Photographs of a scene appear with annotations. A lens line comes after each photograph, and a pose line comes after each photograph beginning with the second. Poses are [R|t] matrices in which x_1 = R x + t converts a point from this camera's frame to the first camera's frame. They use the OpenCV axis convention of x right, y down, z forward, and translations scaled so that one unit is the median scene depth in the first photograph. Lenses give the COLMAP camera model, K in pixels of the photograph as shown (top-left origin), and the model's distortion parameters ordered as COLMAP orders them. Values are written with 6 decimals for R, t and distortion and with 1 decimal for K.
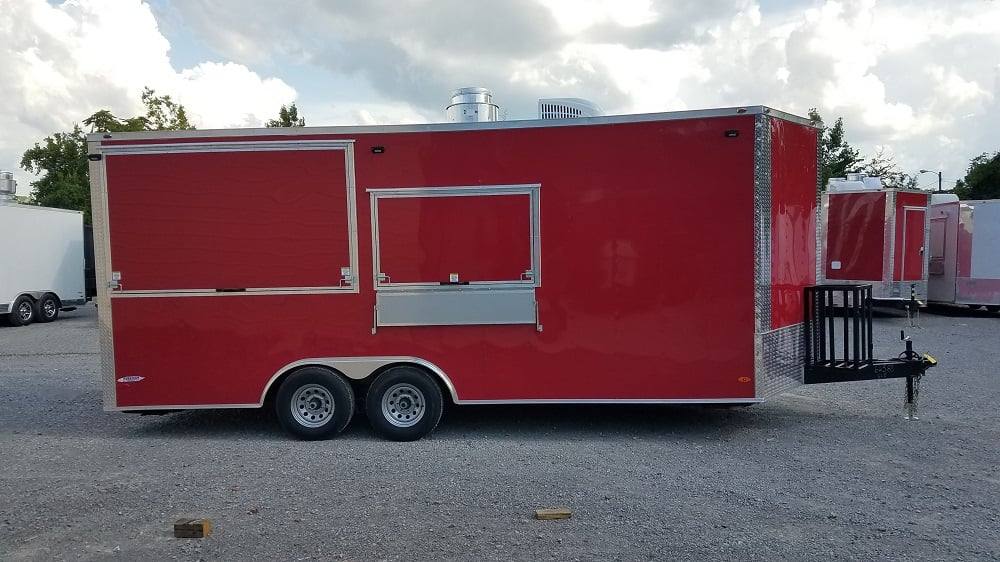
lens RADIAL K [[777.2, 0, 486.6], [0, 777.2, 292.4], [0, 0, 1]] dist [0.129220, -0.191476]
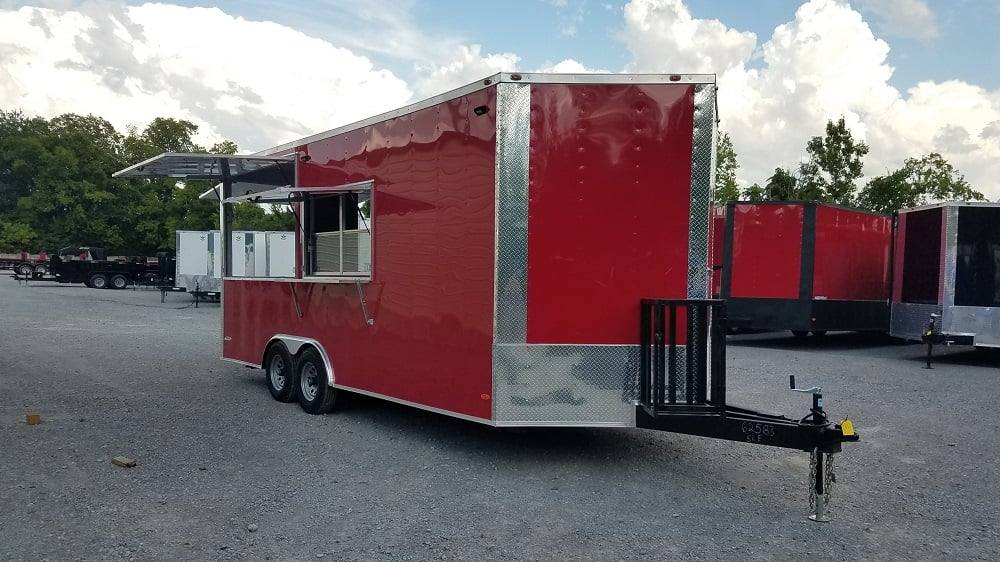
lens RADIAL K [[775.6, 0, 509.8], [0, 775.6, 301.7], [0, 0, 1]] dist [0.160535, -0.263788]
pose [[0.686095, 0.054364, -0.725478, 0.932586], [-0.071273, 0.997430, 0.007339, -0.000614], [0.724012, 0.046672, 0.688207, 0.431200]]
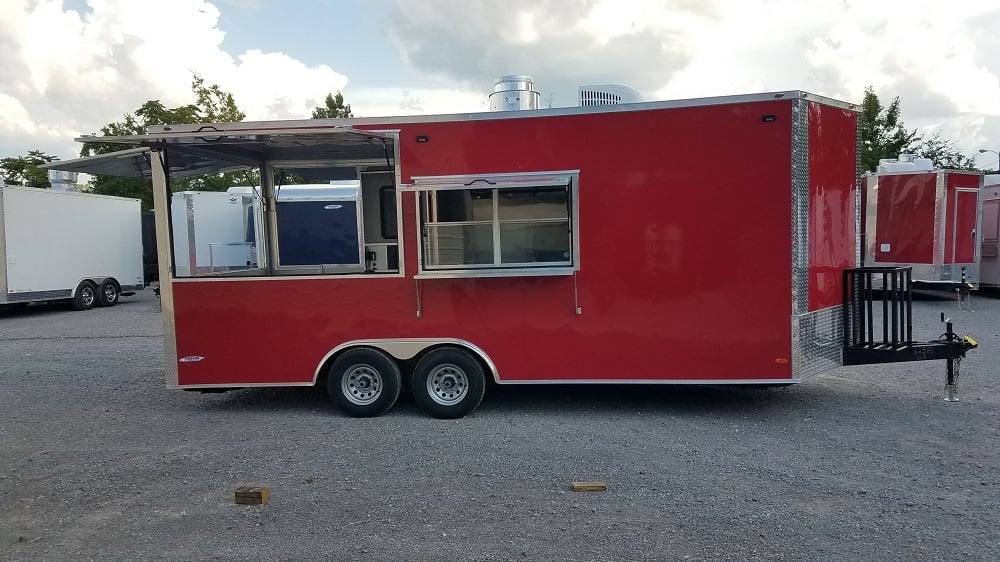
lens RADIAL K [[776.2, 0, 496.8], [0, 776.2, 300.8], [0, 0, 1]] dist [0.139795, -0.198162]
pose [[0.998943, -0.001795, -0.045931, 0.007427], [0.003148, 0.999563, 0.029406, 0.001911], [0.045858, -0.029519, 0.998512, -0.033723]]
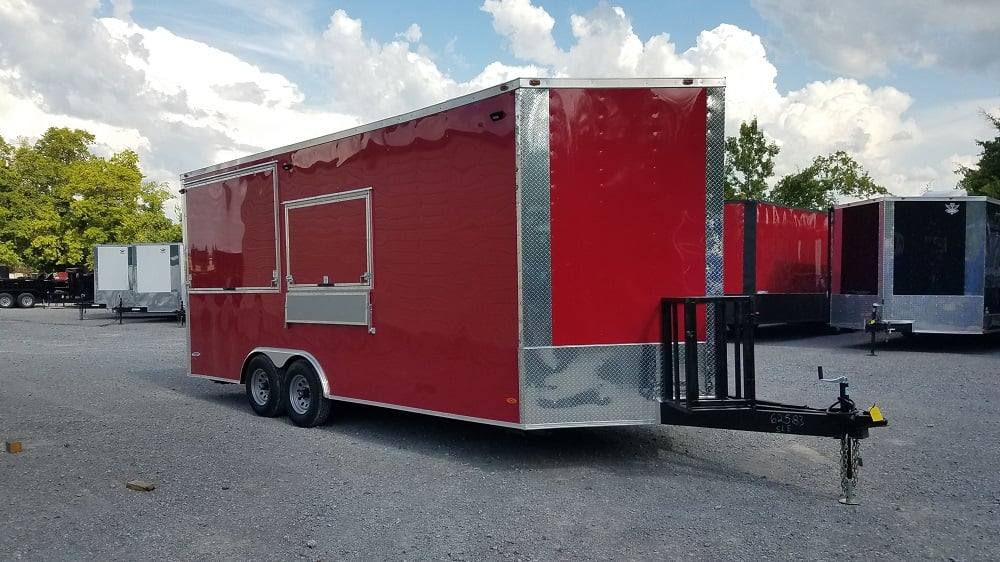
lens RADIAL K [[776.2, 0, 496.8], [0, 776.2, 300.8], [0, 0, 1]] dist [0.139795, -0.198162]
pose [[0.752309, 0.024932, -0.658338, 0.852061], [-0.036525, 0.999325, -0.003894, 0.005687], [0.657797, 0.026975, 0.752712, 0.348737]]
